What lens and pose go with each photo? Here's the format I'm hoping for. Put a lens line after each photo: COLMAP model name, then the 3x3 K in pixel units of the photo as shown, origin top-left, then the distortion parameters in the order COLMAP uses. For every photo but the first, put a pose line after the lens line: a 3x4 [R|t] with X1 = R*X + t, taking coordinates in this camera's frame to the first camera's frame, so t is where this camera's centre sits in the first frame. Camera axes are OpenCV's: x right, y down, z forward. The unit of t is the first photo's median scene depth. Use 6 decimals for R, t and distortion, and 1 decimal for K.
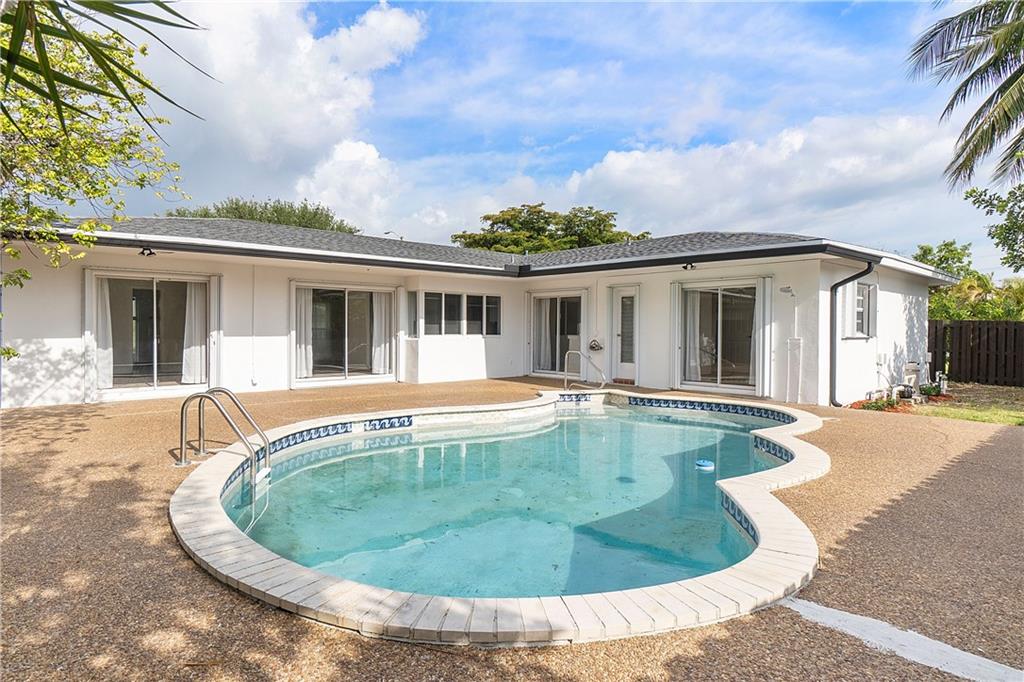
lens RADIAL K [[584.2, 0, 512.0], [0, 584.2, 341.0], [0, 0, 1]] dist [0.006067, -0.000310]
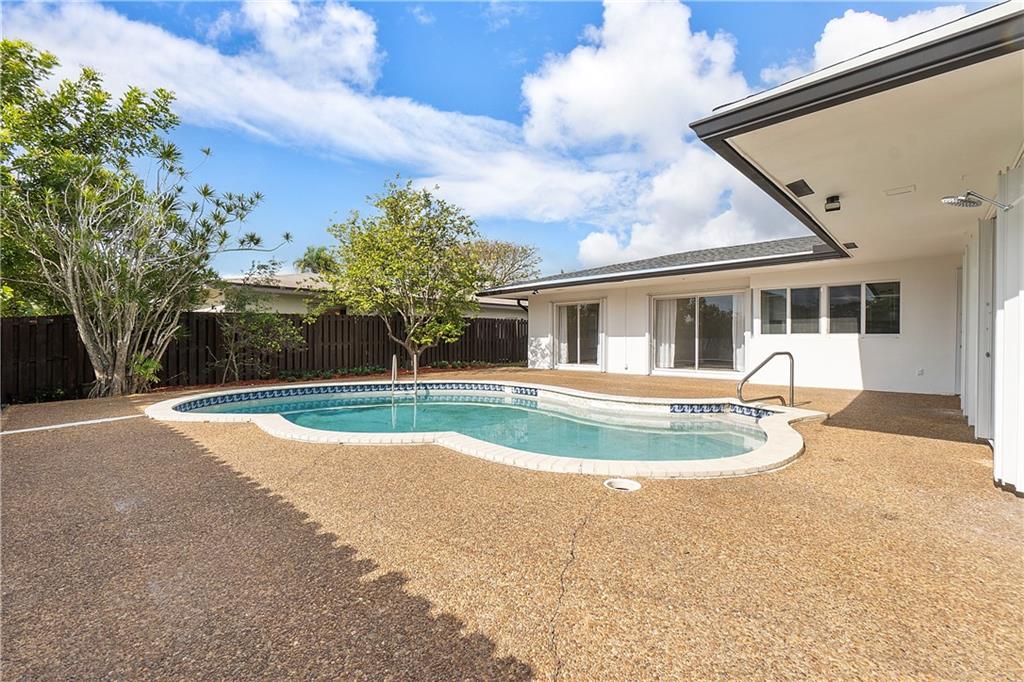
lens RADIAL K [[441.5, 0, 512.0], [0, 441.5, 338.5], [0, 0, 1]] dist [0.000924, 0.000180]
pose [[0.072540, -0.002972, -0.997361, 0.536713], [-0.013520, 0.999901, -0.003963, 0.004673], [0.997274, 0.013772, 0.072493, 0.505539]]
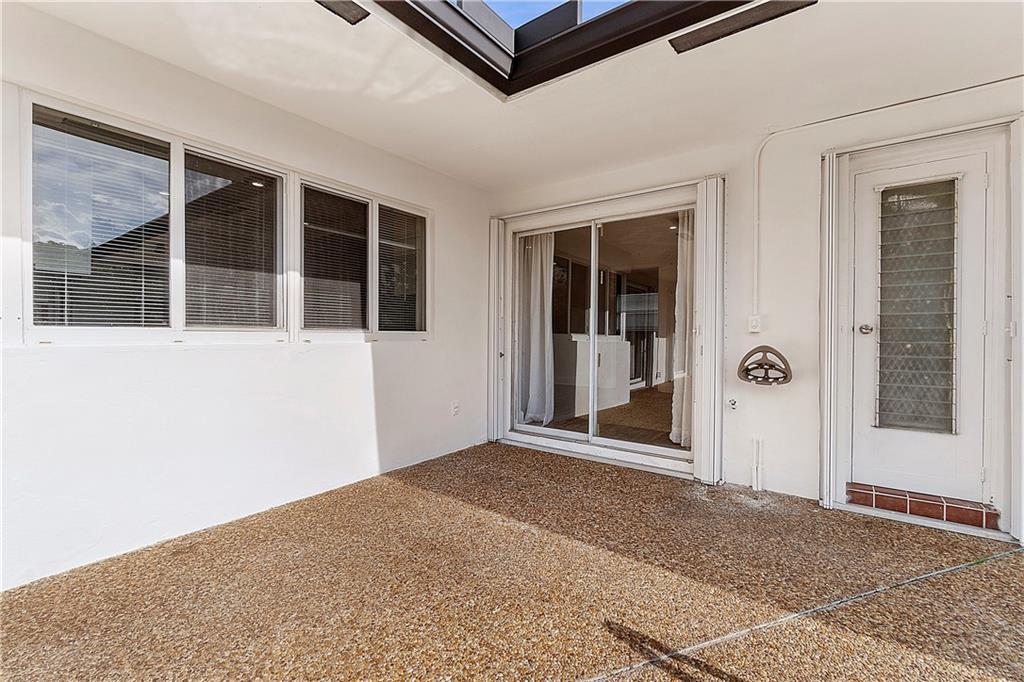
lens RADIAL K [[441.5, 0, 512.0], [0, 441.5, 338.5], [0, 0, 1]] dist [0.000924, 0.000180]
pose [[0.977967, 0.001105, 0.208756, -0.025145], [0.001174, 0.999941, -0.010790, -0.003254], [-0.208756, 0.010797, 0.977908, 0.791114]]
